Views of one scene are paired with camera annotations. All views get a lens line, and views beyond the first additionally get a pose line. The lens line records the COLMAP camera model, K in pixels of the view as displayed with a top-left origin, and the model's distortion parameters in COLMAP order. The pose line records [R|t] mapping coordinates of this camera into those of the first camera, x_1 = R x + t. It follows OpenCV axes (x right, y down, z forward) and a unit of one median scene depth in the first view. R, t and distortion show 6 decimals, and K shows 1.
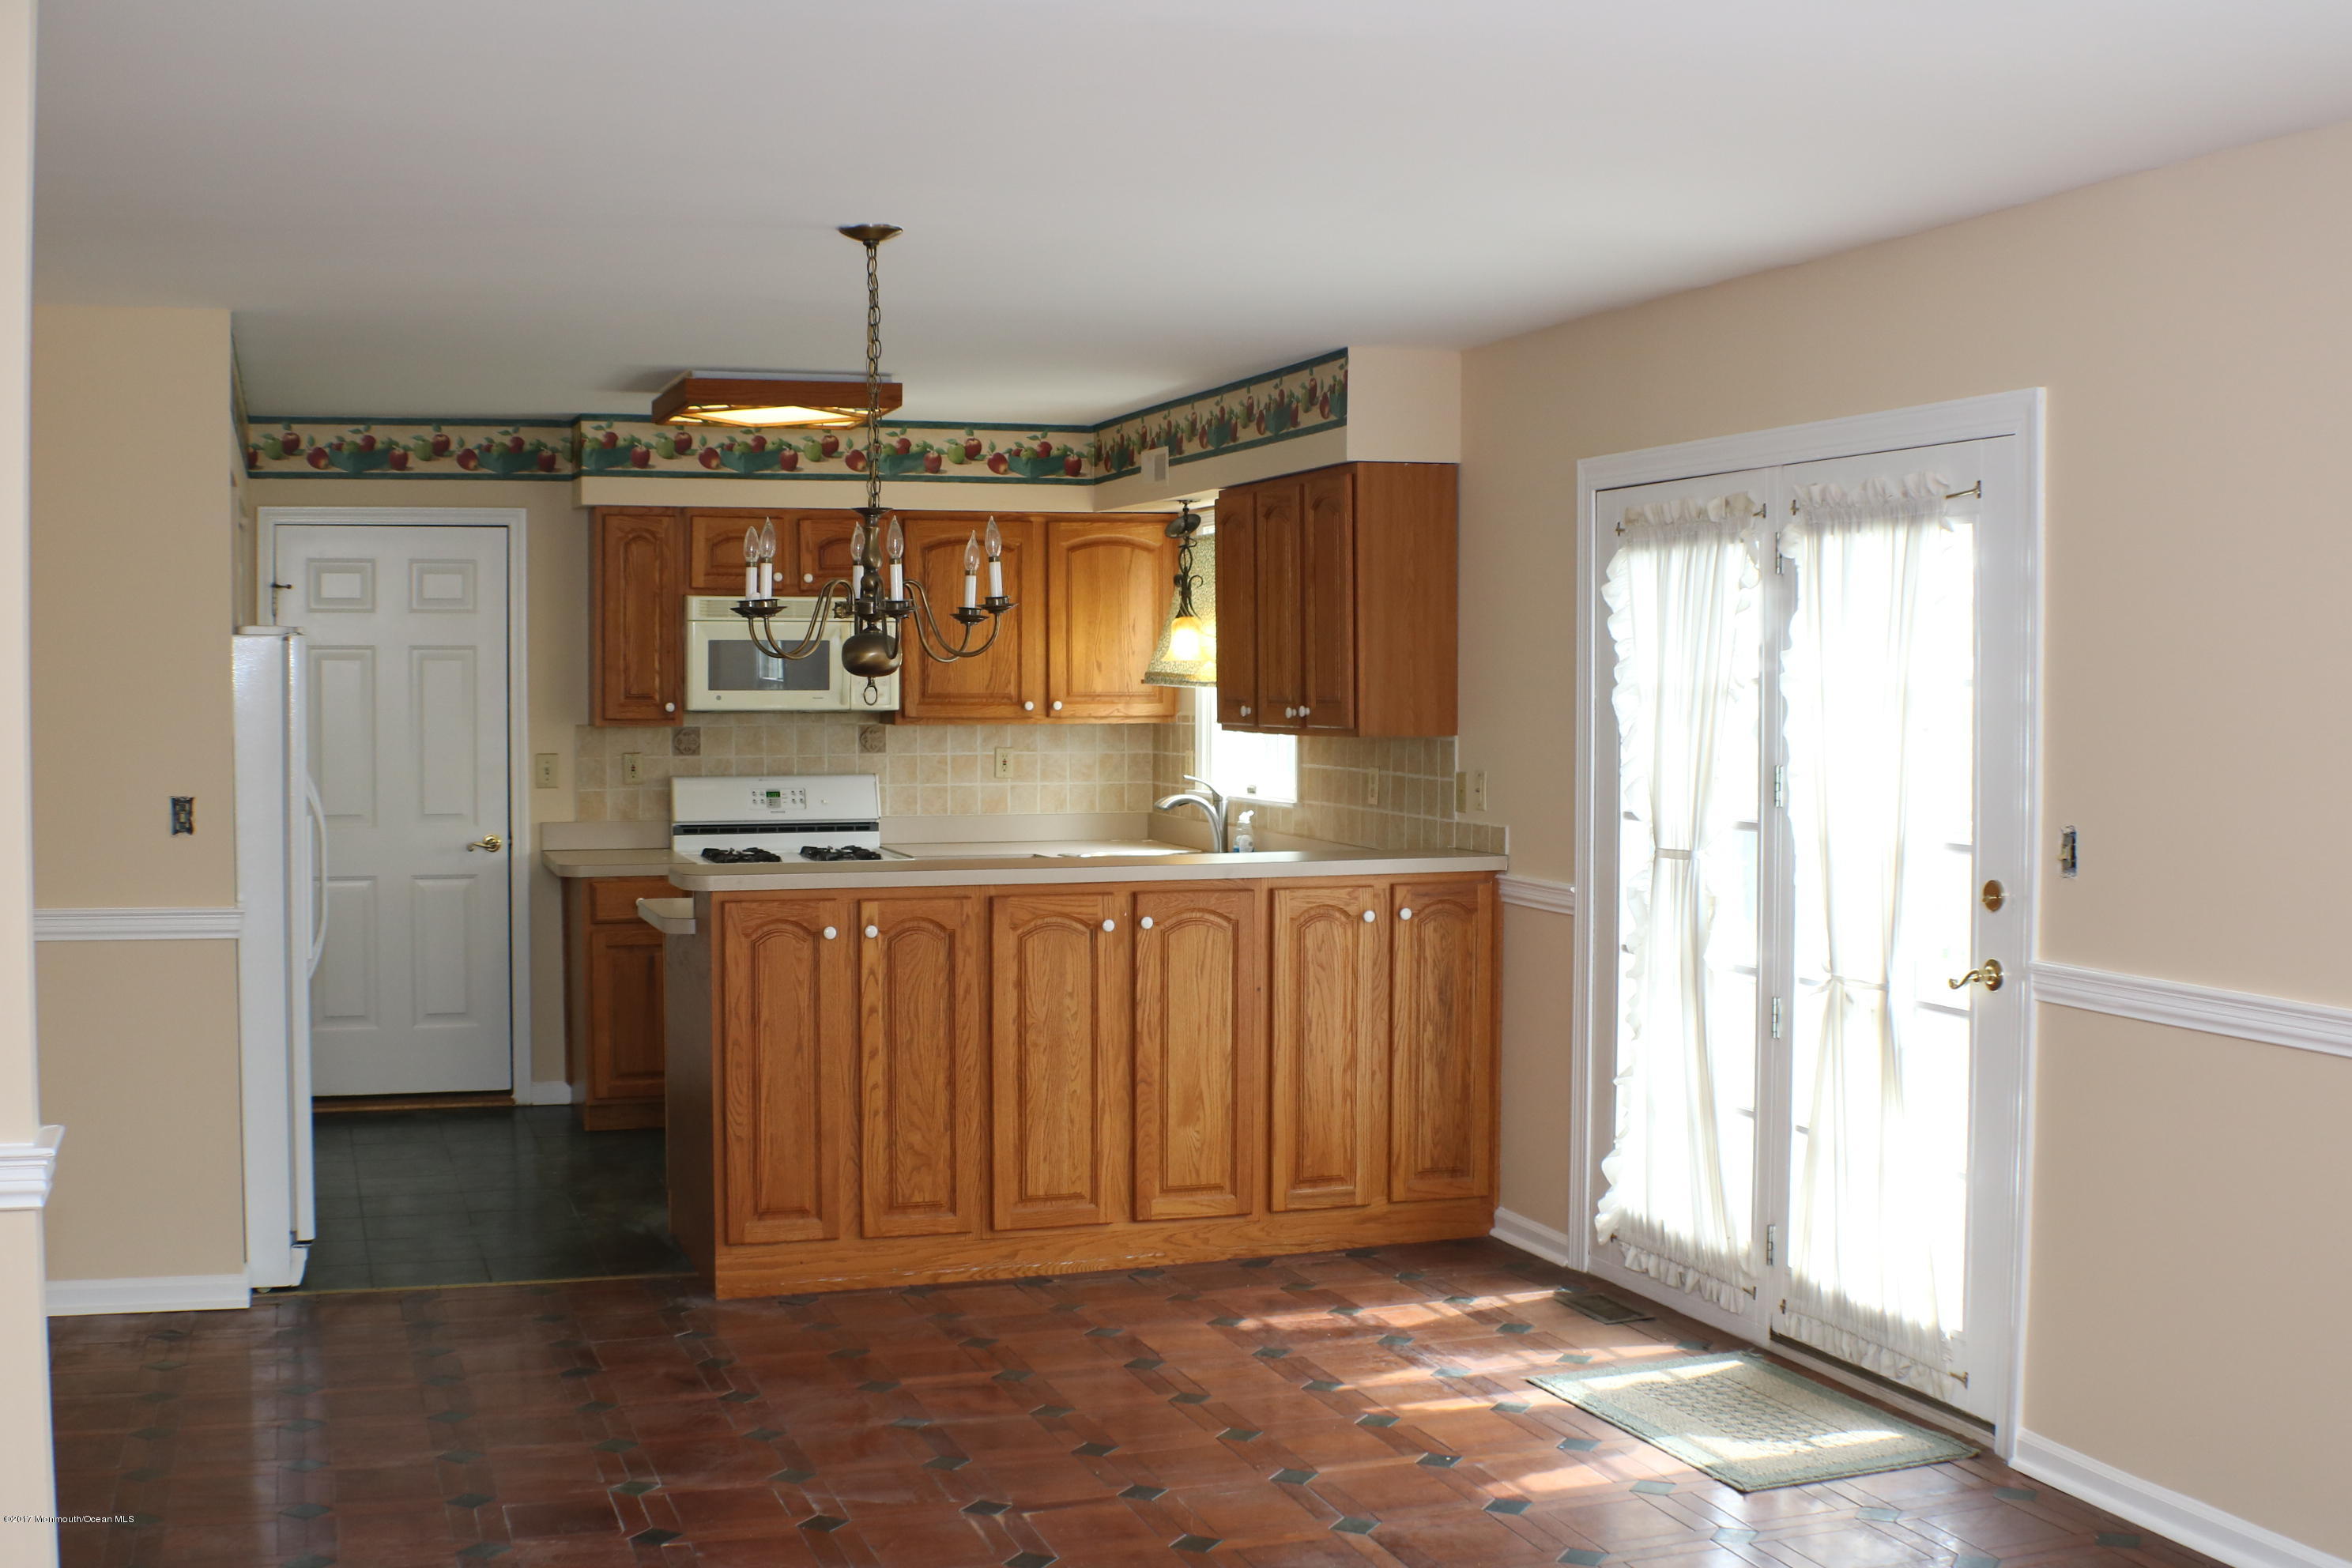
lens RADIAL K [[2690.0, 0, 1159.6], [0, 2690.0, 797.2], [0, 0, 1]] dist [-0.141332, 0.000000]
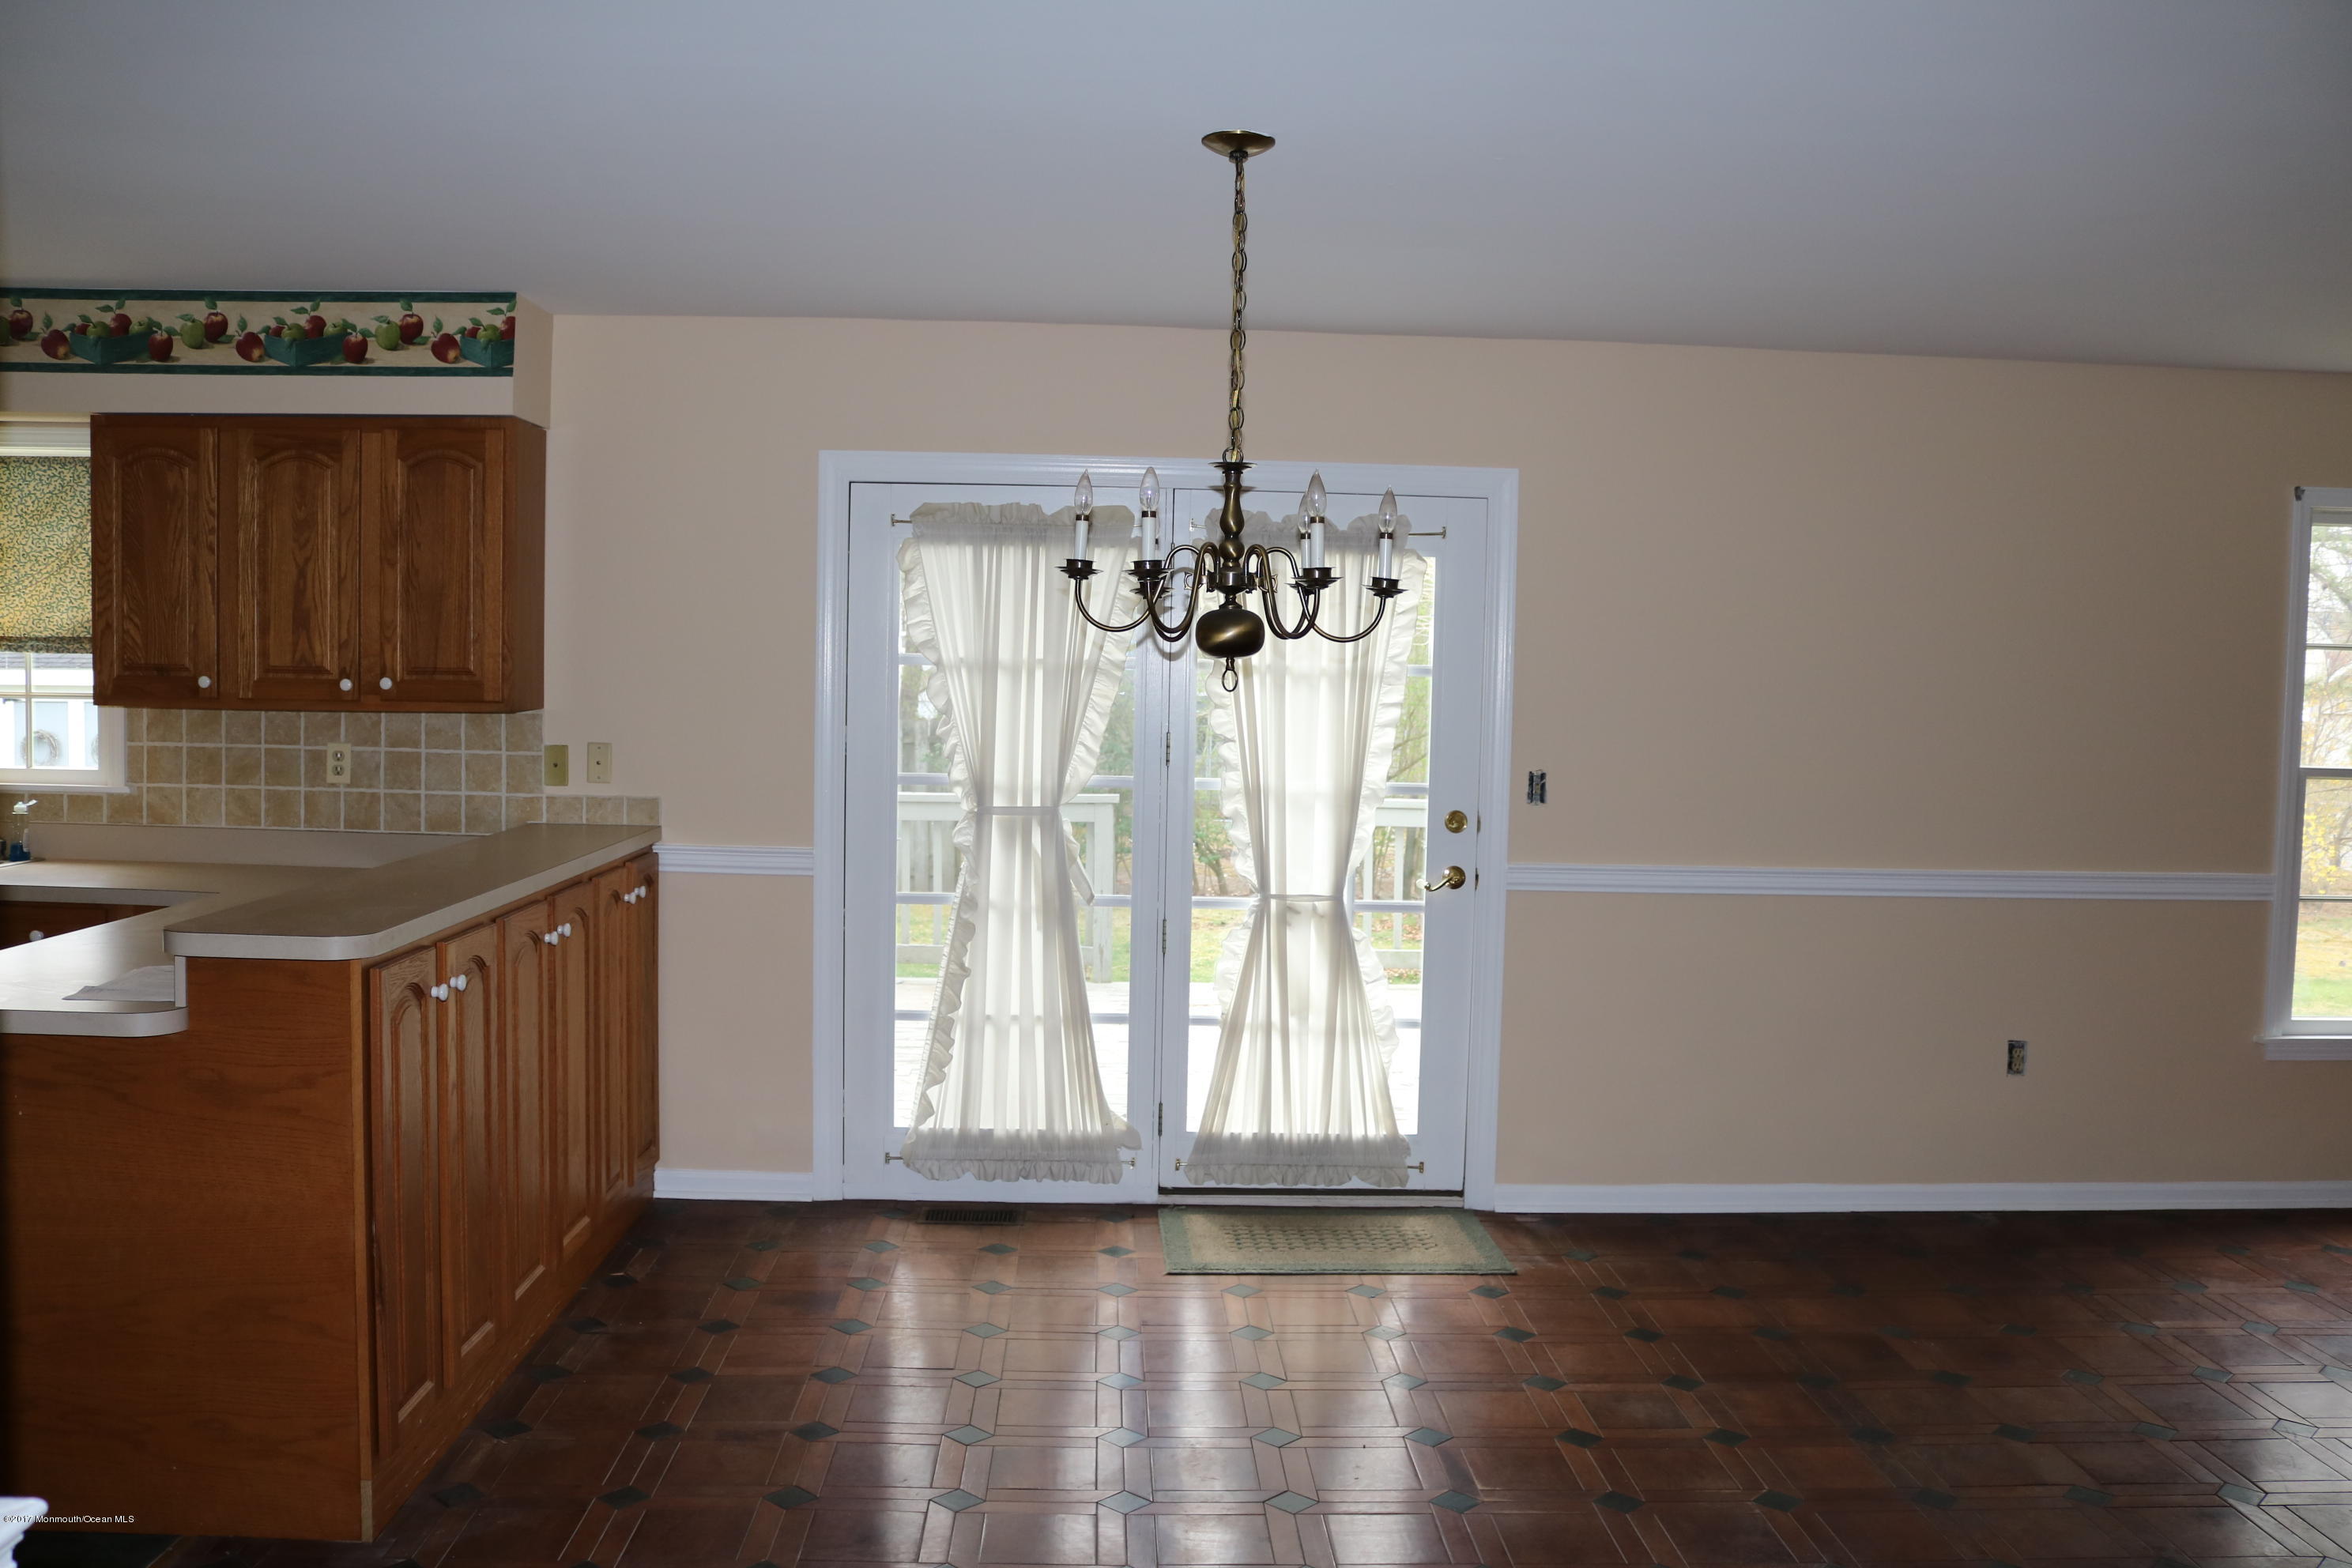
lens RADIAL K [[1967.5, 0, 1155.6], [0, 1967.5, 798.5], [0, 0, 1]] dist [-0.141685, 0.077945]
pose [[0.289601, -0.057935, 0.955393, -0.501744], [0.019232, 0.998317, 0.054708, -0.024330], [-0.956954, 0.002531, 0.290228, 0.581534]]
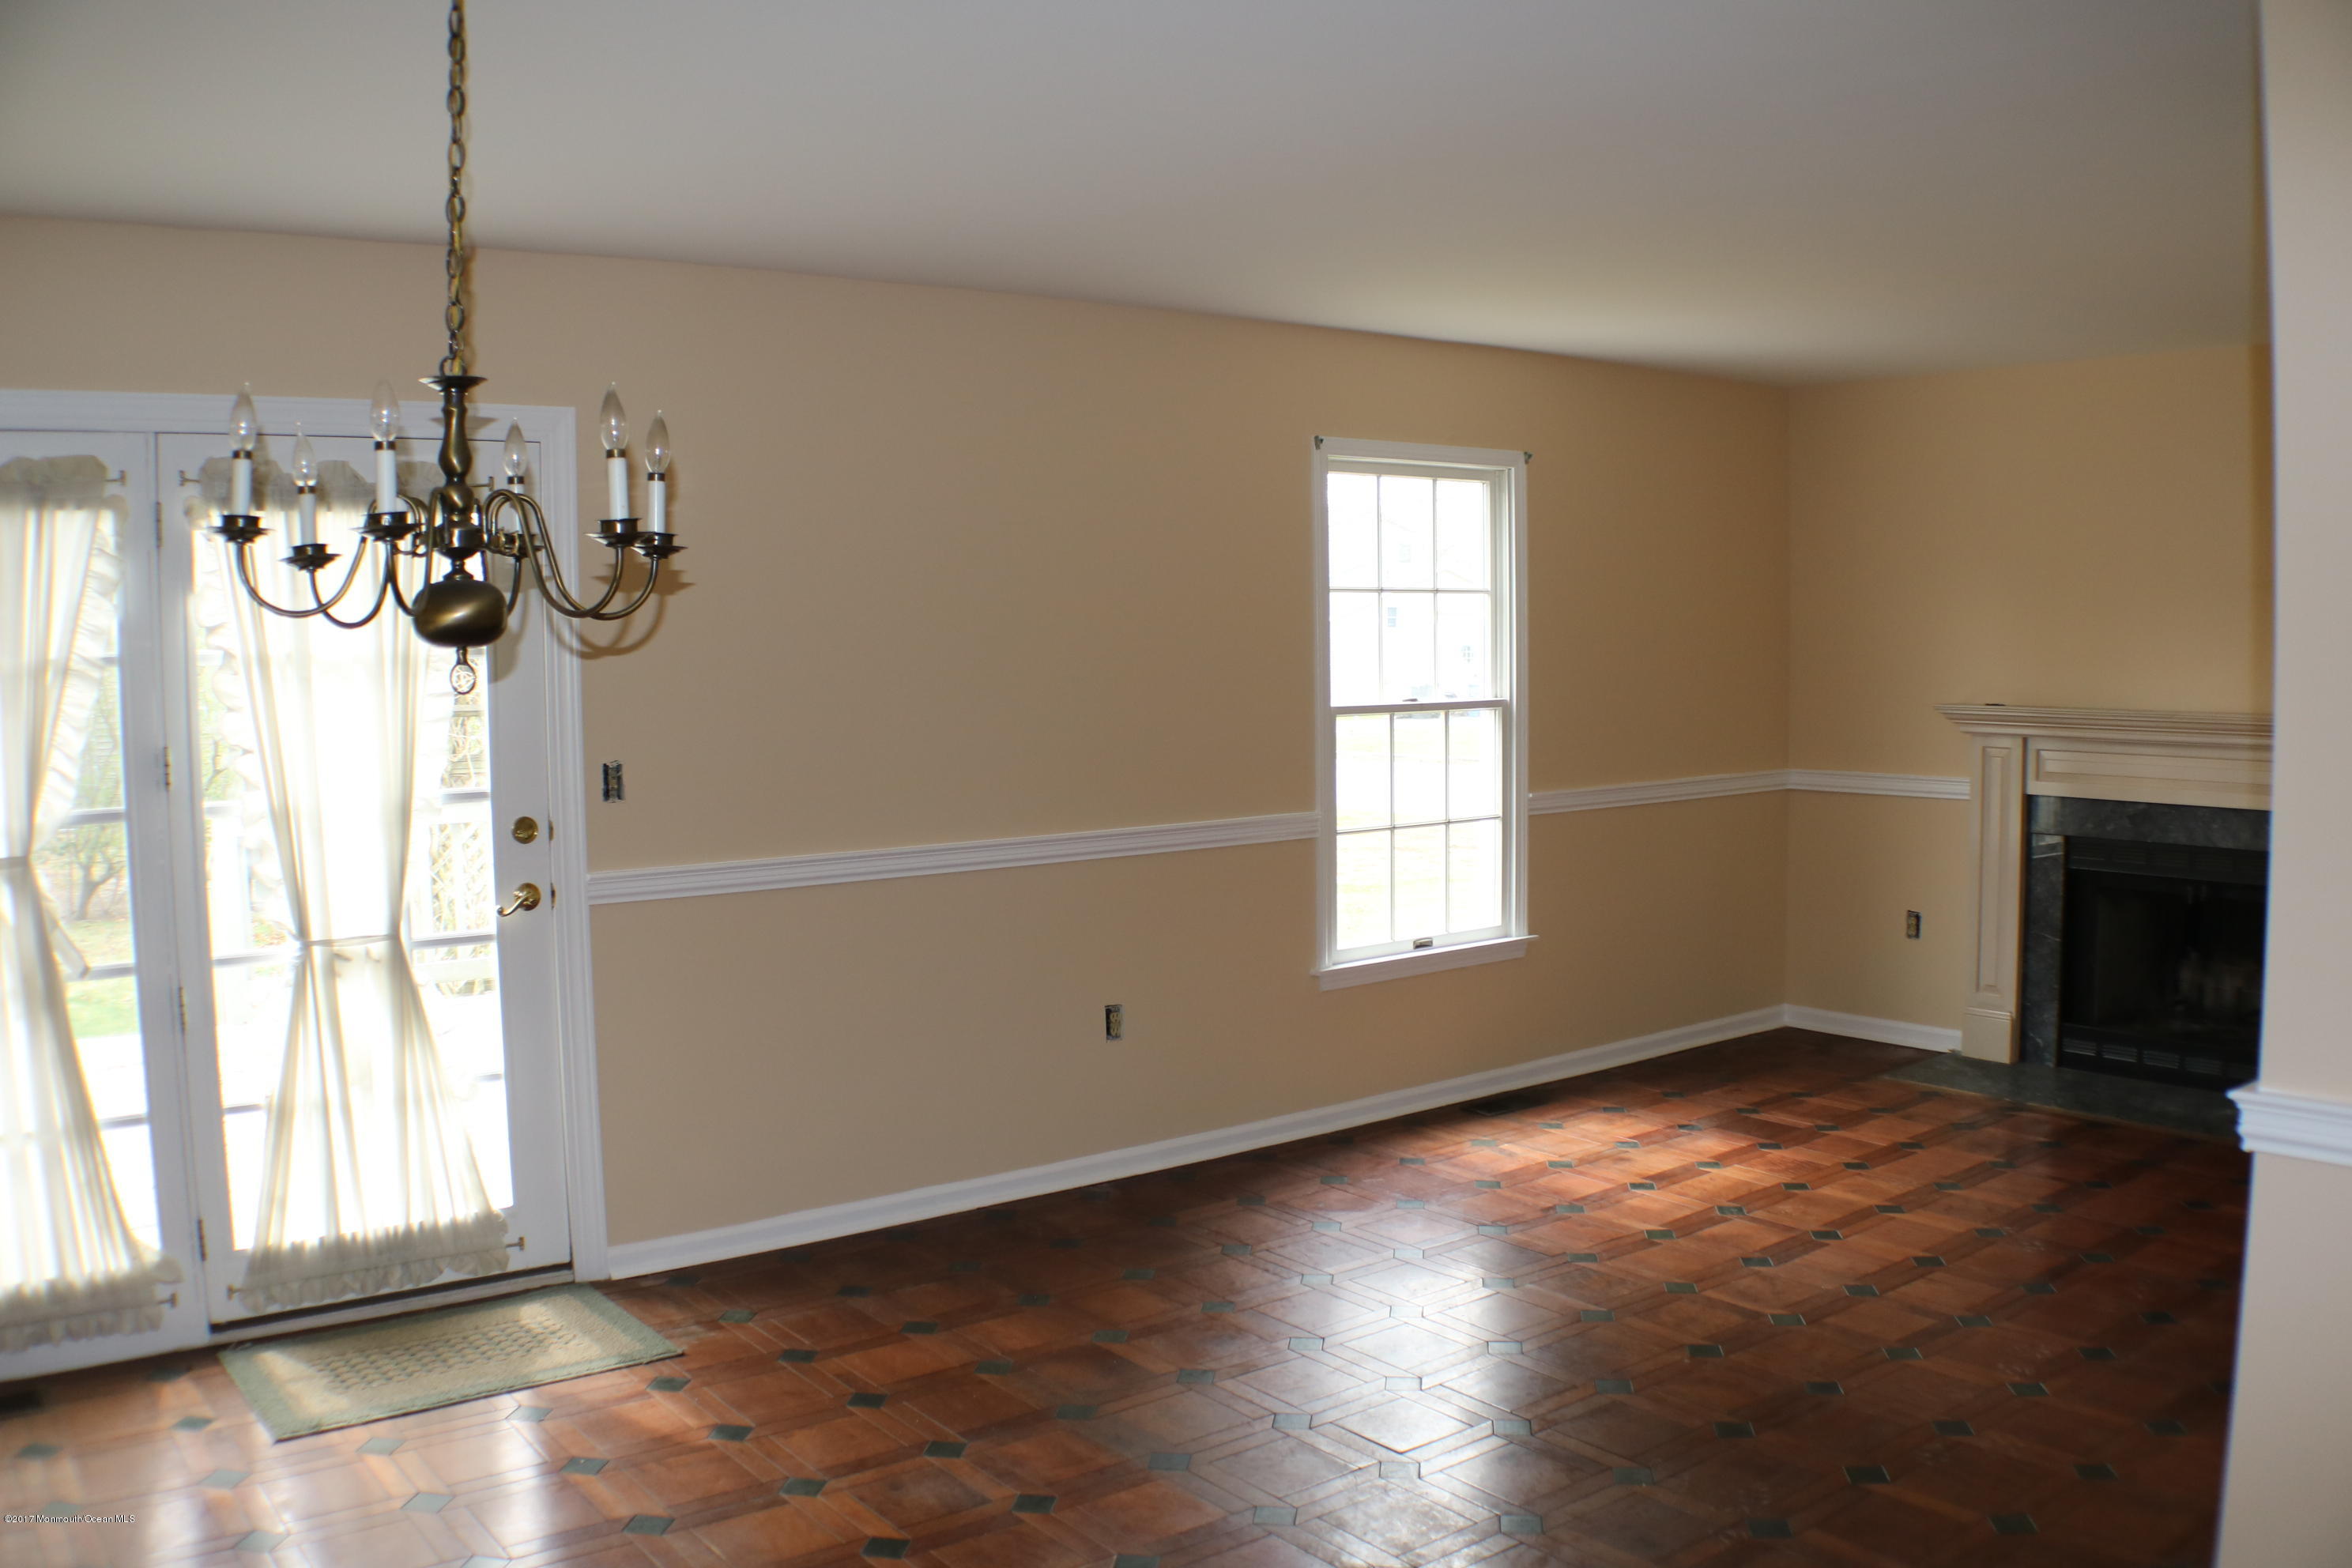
lens RADIAL K [[1989.5, 0, 1165.7], [0, 1989.5, 798.0], [0, 0, 1]] dist [-0.211491, 0.067748]
pose [[-0.320577, -0.074760, 0.944267, -0.407705], [0.051757, 0.994009, 0.096269, -0.031327], [-0.945807, 0.079734, -0.314787, 0.685873]]
